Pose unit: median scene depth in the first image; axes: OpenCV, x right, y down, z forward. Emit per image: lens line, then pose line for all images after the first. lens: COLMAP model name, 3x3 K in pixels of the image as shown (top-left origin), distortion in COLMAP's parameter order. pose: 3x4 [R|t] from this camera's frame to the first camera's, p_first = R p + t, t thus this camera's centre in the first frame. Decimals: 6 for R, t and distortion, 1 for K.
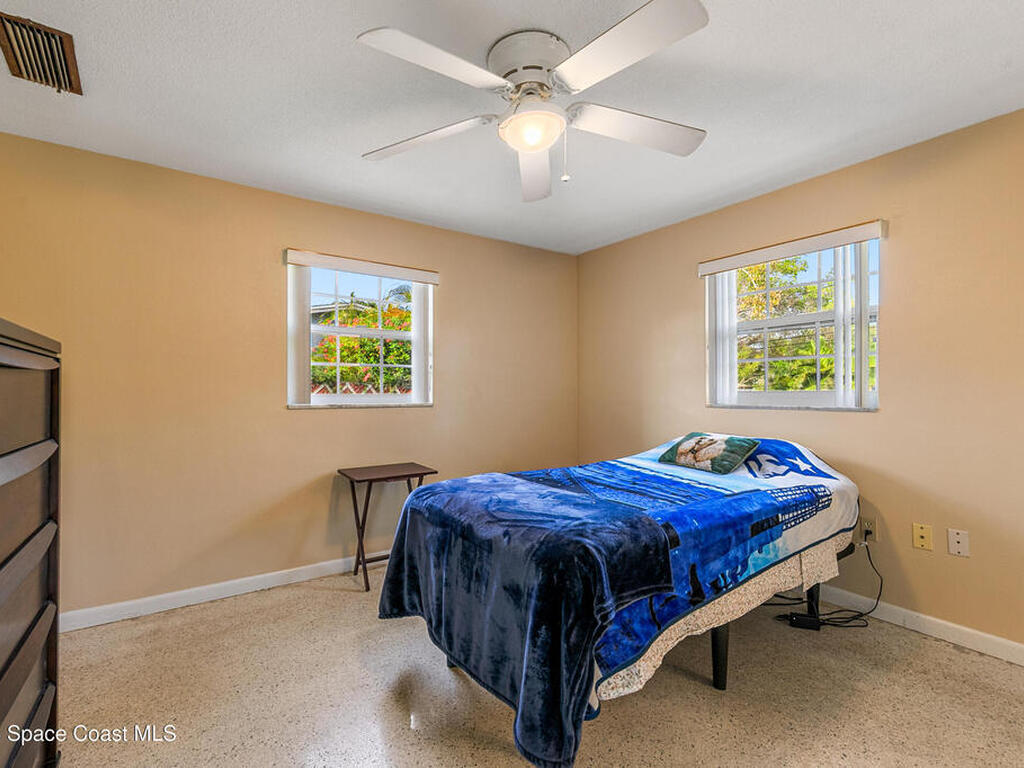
lens RADIAL K [[471.6, 0, 512.0], [0, 471.6, 384.0], [0, 0, 1]] dist [-0.000470, -0.000015]
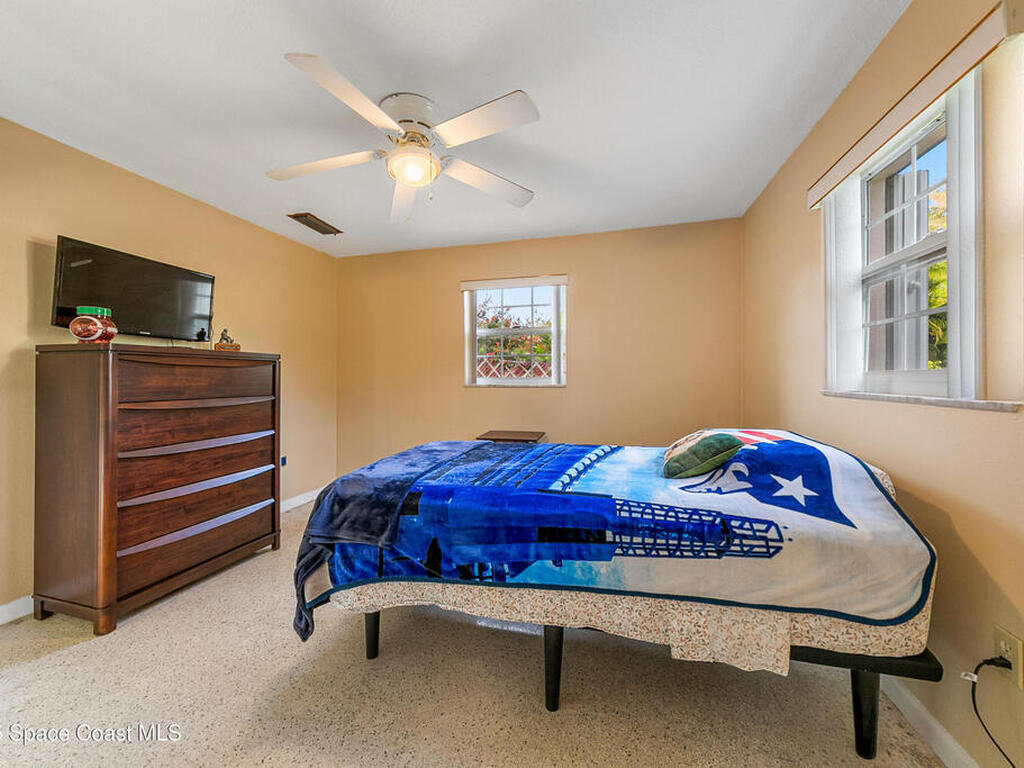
lens RADIAL K [[396.5, 0, 512.3], [0, 396.5, 373.0], [0, 0, 1]] dist [0.000759, -0.000007]
pose [[0.649972, -0.009002, -0.759905, 0.855960], [0.013701, 0.999906, -0.000126, 0.015597], [0.759835, -0.010329, 0.650034, 0.416600]]
